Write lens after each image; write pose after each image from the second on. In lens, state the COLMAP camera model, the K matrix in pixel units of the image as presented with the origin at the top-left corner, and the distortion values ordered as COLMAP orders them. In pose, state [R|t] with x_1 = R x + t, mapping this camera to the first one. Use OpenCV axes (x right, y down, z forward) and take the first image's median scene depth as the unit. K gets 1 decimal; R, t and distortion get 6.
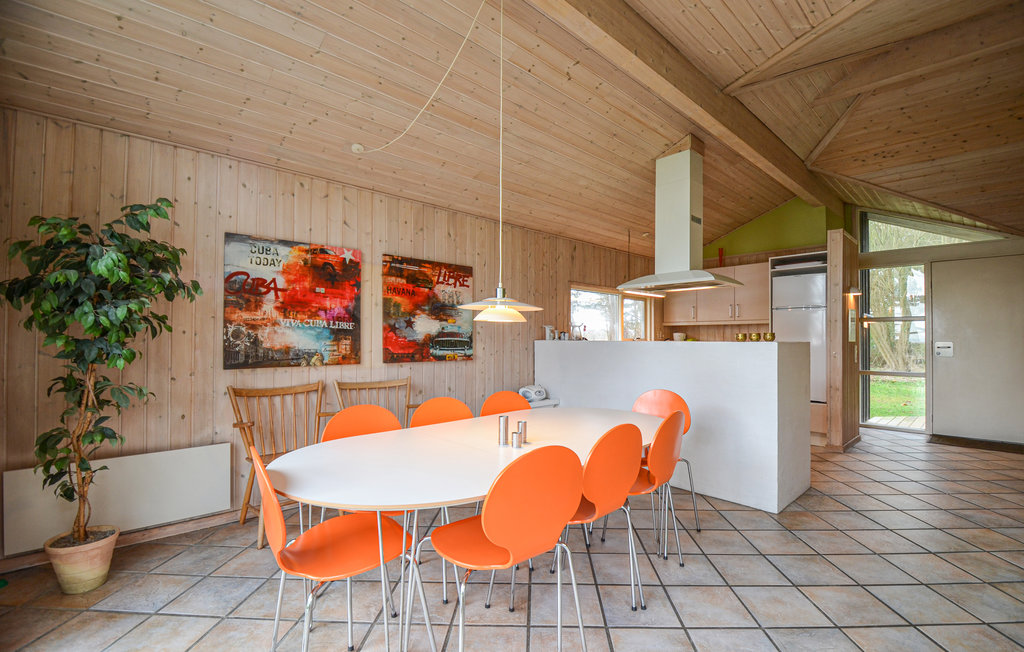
lens RADIAL K [[444.8, 0, 520.8], [0, 444.8, 329.9], [0, 0, 1]] dist [0.000957, -0.015568]
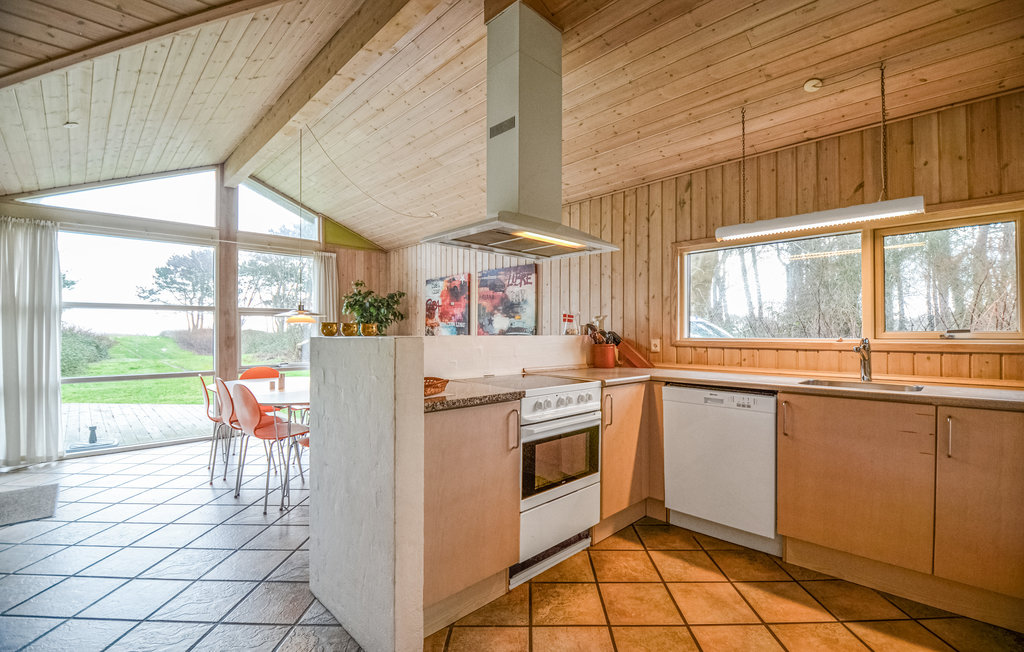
lens RADIAL K [[444.8, 0, 520.8], [0, 444.8, 329.9], [0, 0, 1]] dist [0.000957, -0.015568]
pose [[0.023412, -0.009459, -0.999681, 1.075492], [0.020665, 0.999746, -0.008975, 0.023751], [0.999512, -0.020448, 0.023601, 1.107181]]
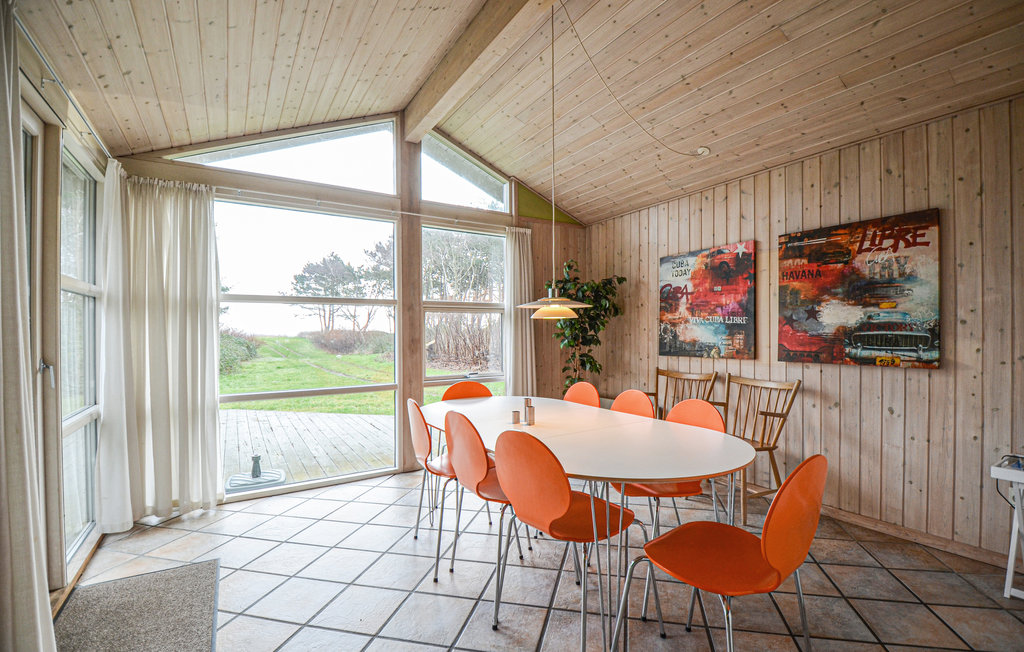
lens RADIAL K [[450.2, 0, 529.7], [0, 450.2, 330.2], [0, 0, 1]] dist [0.058368, -0.069647]
pose [[-0.187561, -0.006555, -0.982231, 0.663815], [0.025947, 0.999596, -0.011626, 0.011871], [0.981910, -0.027667, -0.187315, 0.691608]]
